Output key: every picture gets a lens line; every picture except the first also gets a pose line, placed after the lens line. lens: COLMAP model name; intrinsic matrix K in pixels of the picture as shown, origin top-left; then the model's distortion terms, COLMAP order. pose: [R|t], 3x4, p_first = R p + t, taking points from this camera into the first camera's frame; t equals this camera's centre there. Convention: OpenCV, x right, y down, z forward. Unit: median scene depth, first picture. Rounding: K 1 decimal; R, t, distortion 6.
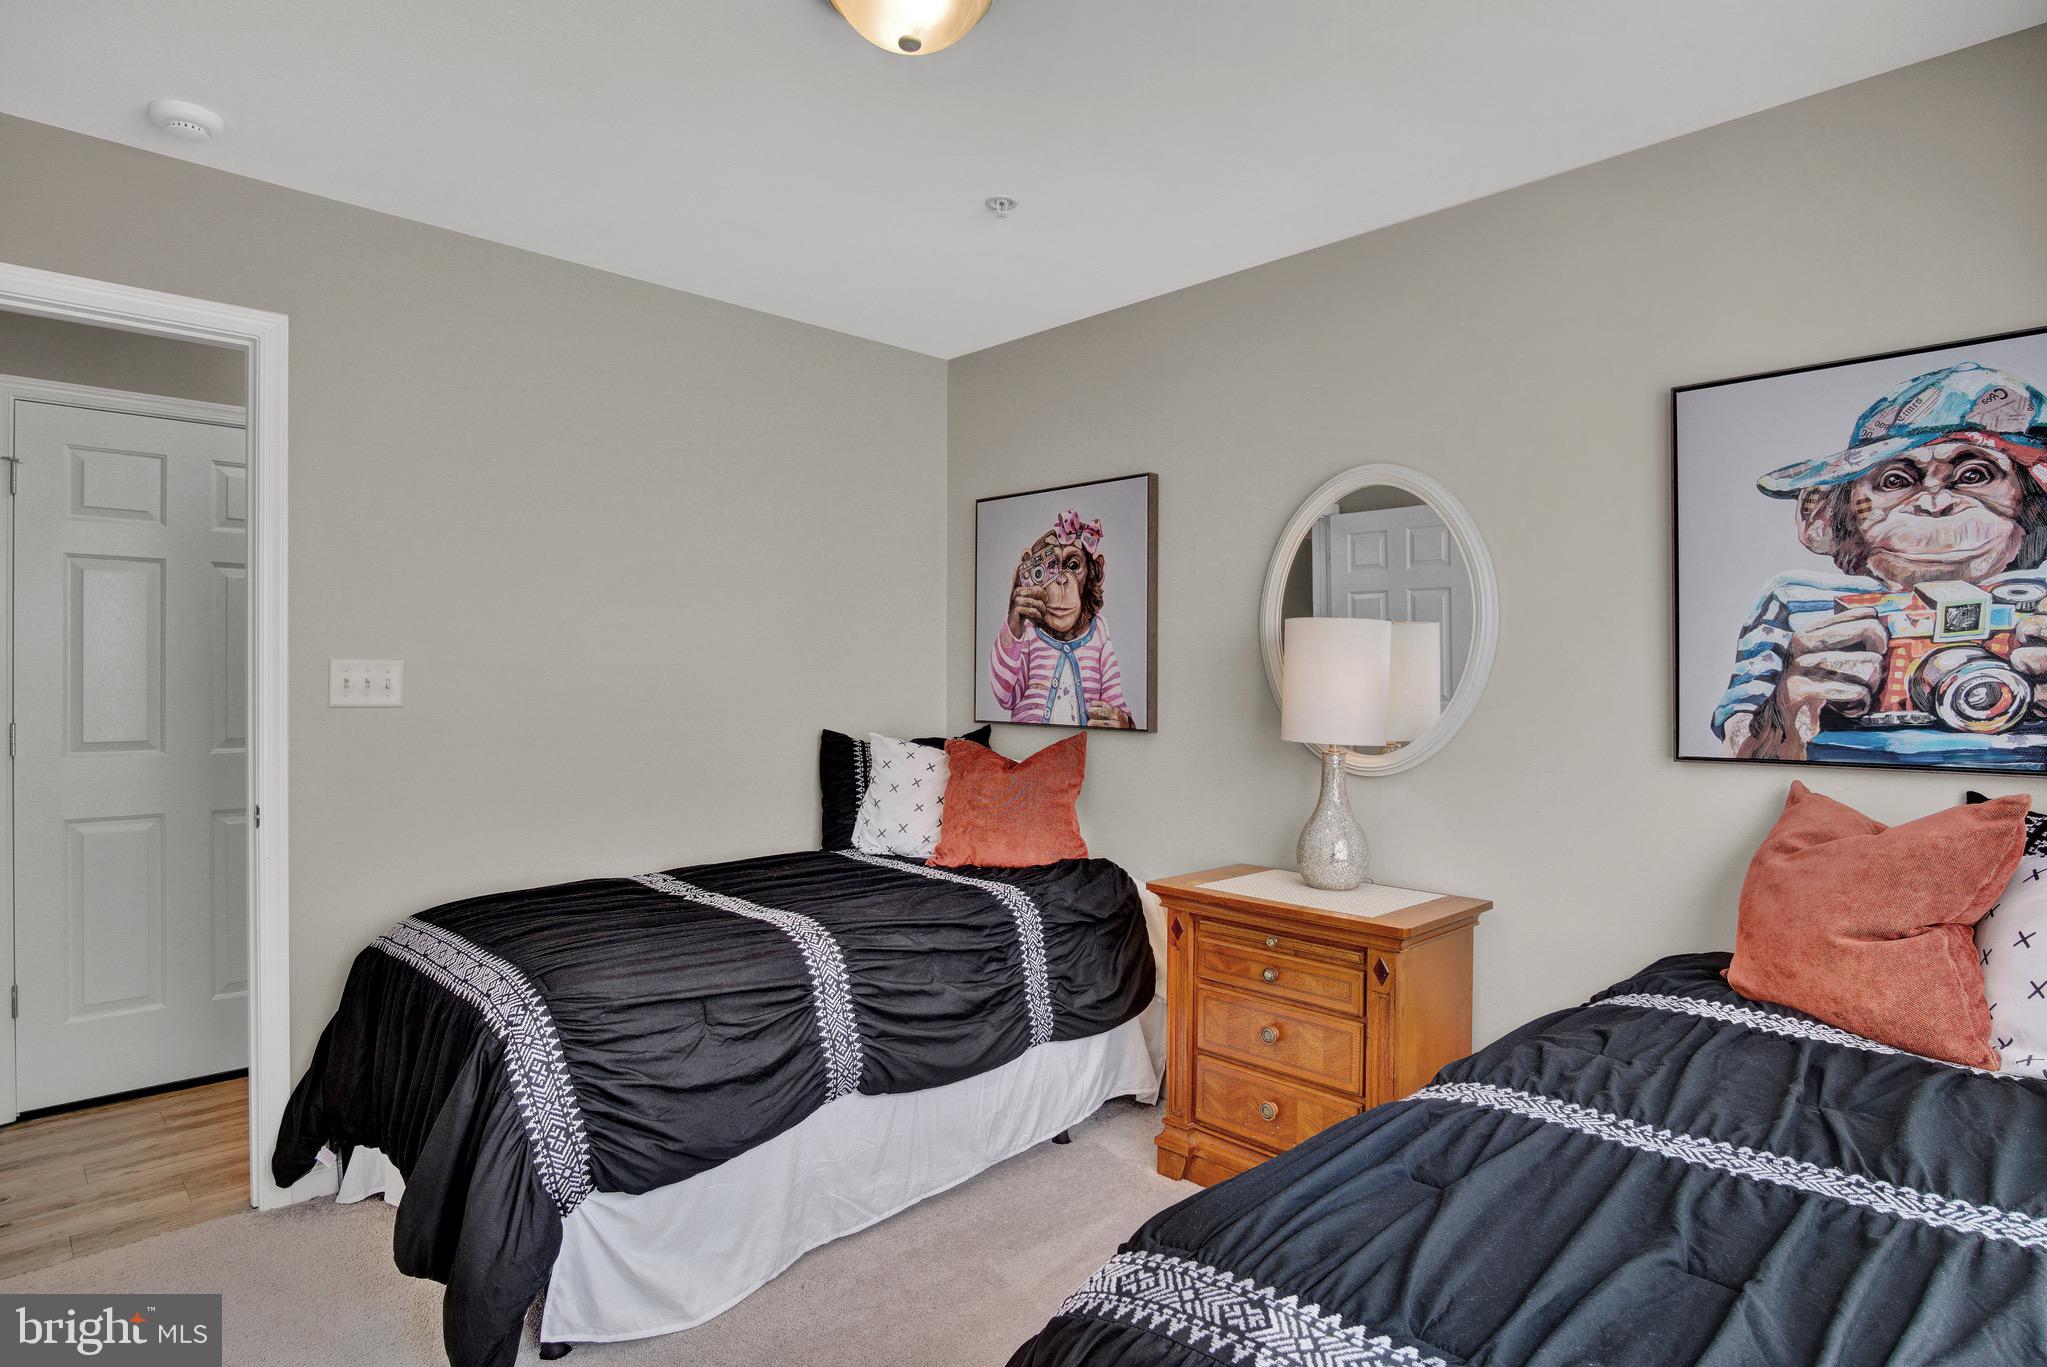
lens RADIAL K [[1100.6, 0, 1015.3], [0, 1100.6, 677.7], [0, 0, 1]] dist [-0.028155, 0.002272]
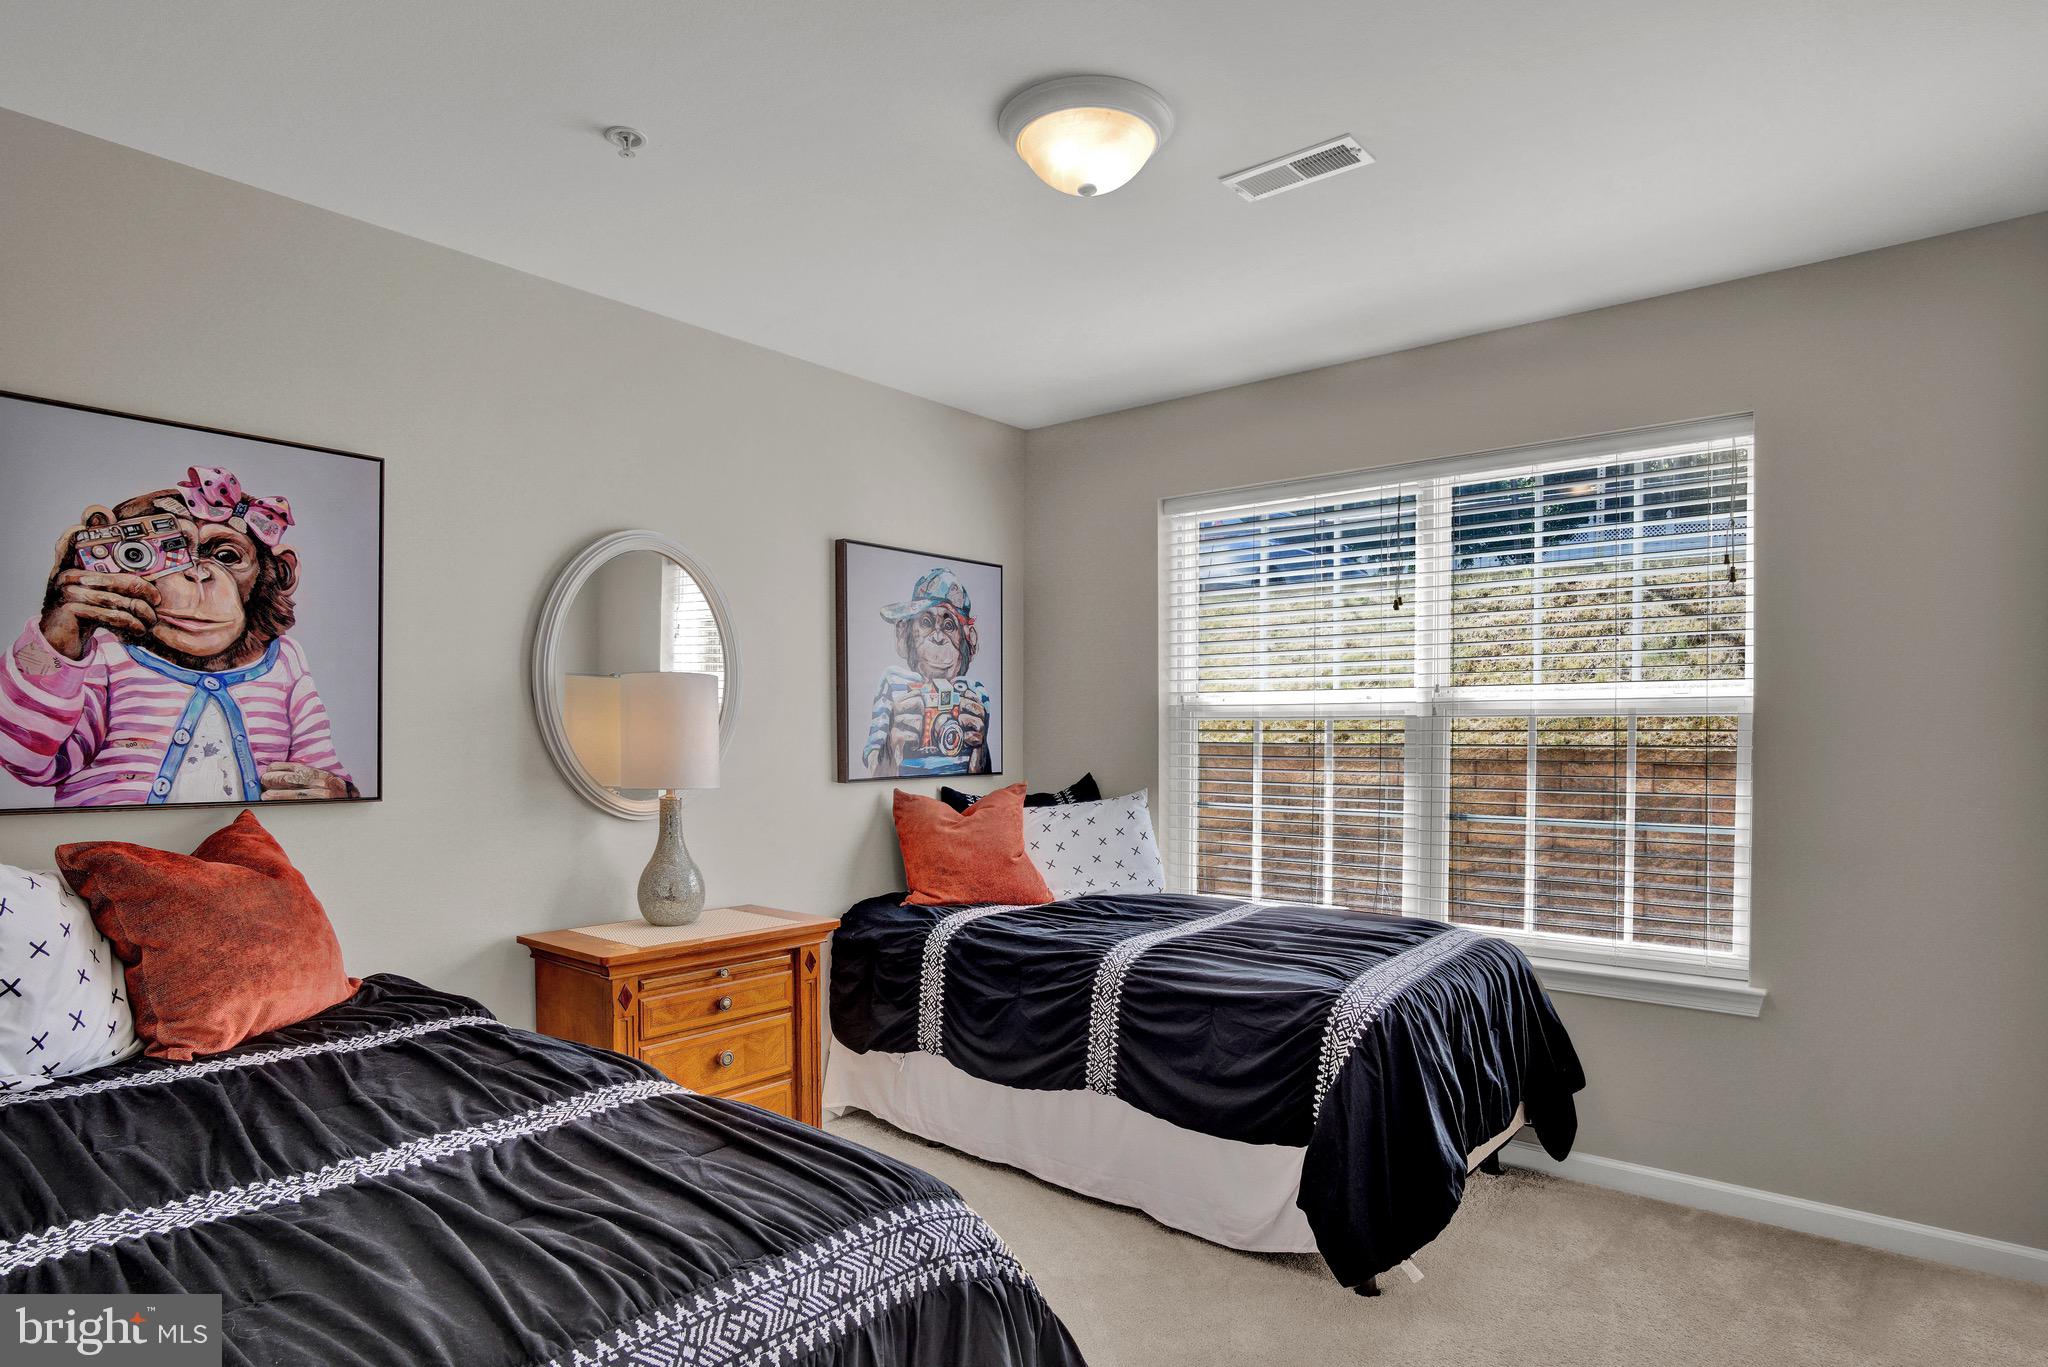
lens RADIAL K [[1101.2, 0, 998.0], [0, 1101.2, 739.7], [0, 0, 1]] dist [-0.028155, 0.002272]
pose [[-0.086503, 0.012847, 0.996169, -0.645446], [0.024322, 0.999646, -0.010779, 0.025425], [-0.995955, 0.023296, -0.086785, 0.626193]]
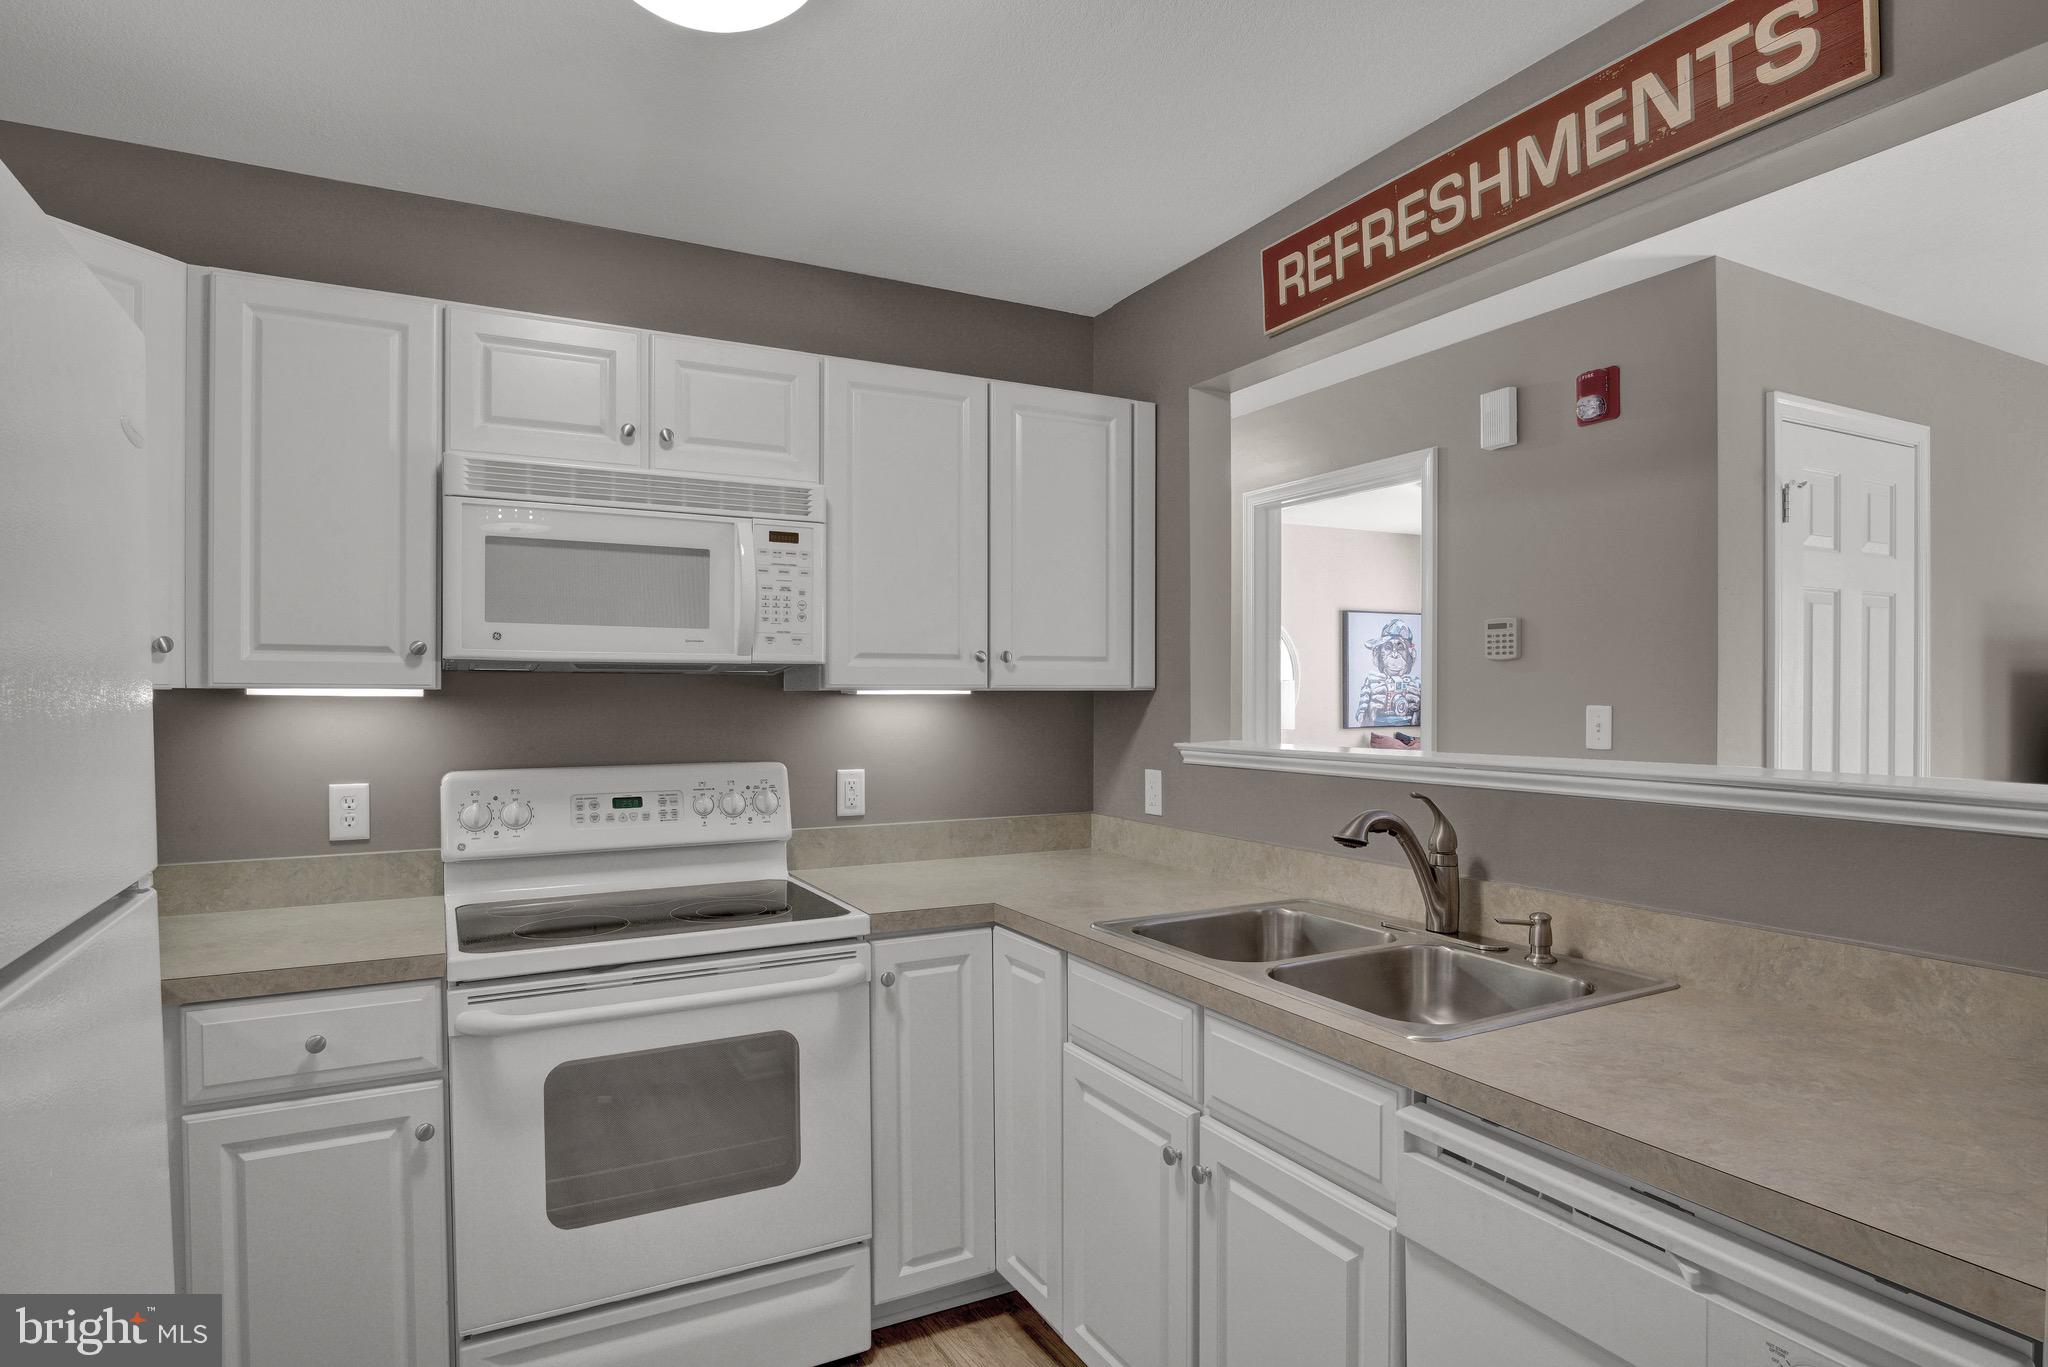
lens RADIAL K [[1101.2, 0, 1032.4], [0, 1101.2, 693.6], [0, 0, 1]] dist [-0.028155, 0.002272]
pose [[0.290318, 0.008134, 0.956896, -1.827132], [0.015585, 0.999791, -0.013227, 0.001280], [-0.956803, 0.018753, 0.290131, 0.644773]]
